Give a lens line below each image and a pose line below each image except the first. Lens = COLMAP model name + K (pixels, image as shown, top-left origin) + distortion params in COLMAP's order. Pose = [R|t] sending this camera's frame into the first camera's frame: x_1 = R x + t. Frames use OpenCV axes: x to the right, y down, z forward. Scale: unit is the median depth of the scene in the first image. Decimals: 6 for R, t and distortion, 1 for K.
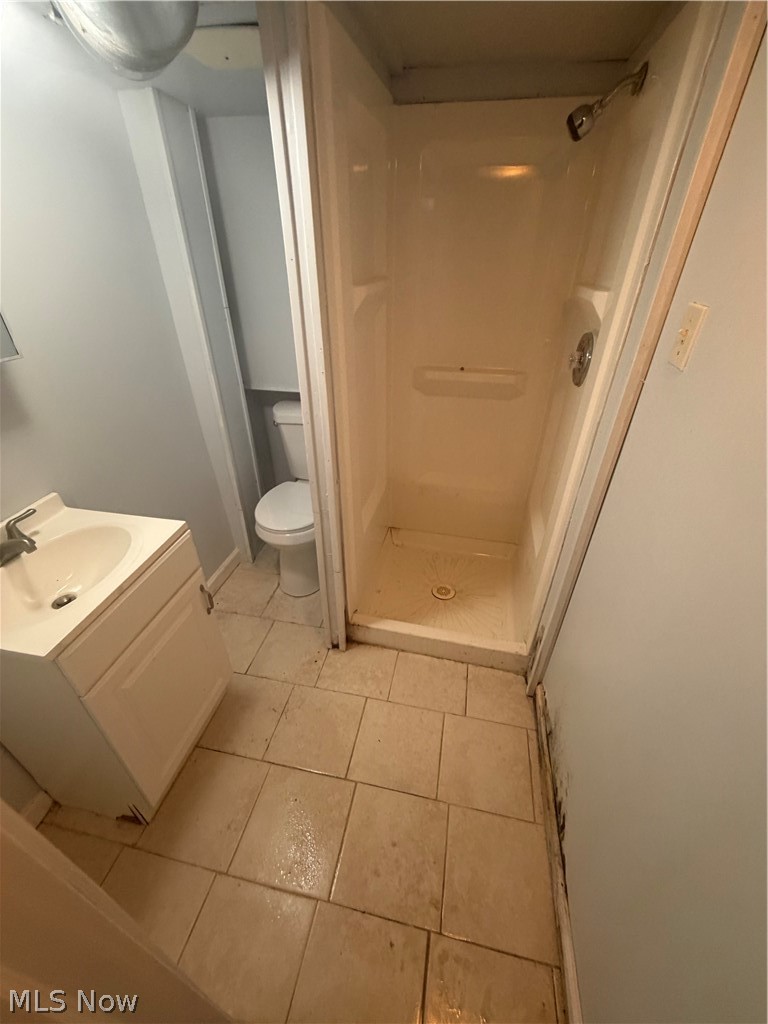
lens RADIAL K [[410.9, 0, 384.0], [0, 410.9, 512.0], [0, 0, 1]] dist [-0.001954, -0.000274]
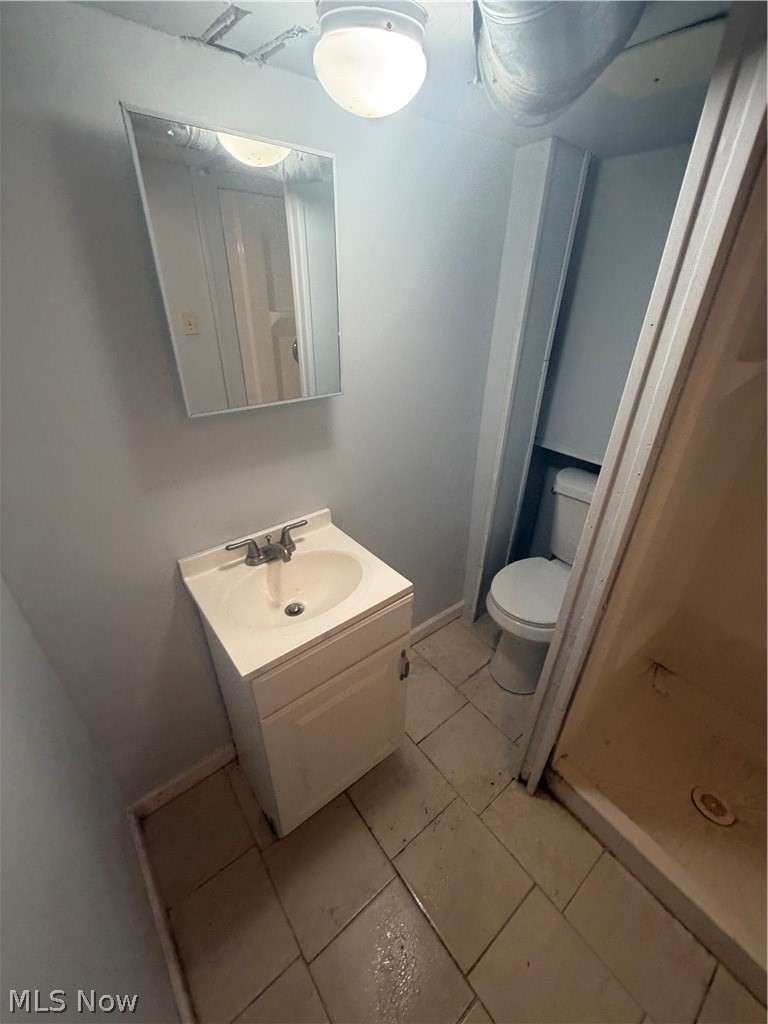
lens RADIAL K [[410.2, 0, 384.0], [0, 410.2, 512.0], [0, 0, 1]] dist [-0.000219, 0.000103]
pose [[0.763526, 0.317342, -0.562425, -0.043701], [-0.356880, 0.933203, 0.042064, -0.099364], [0.538205, 0.168602, 0.825778, 0.118695]]
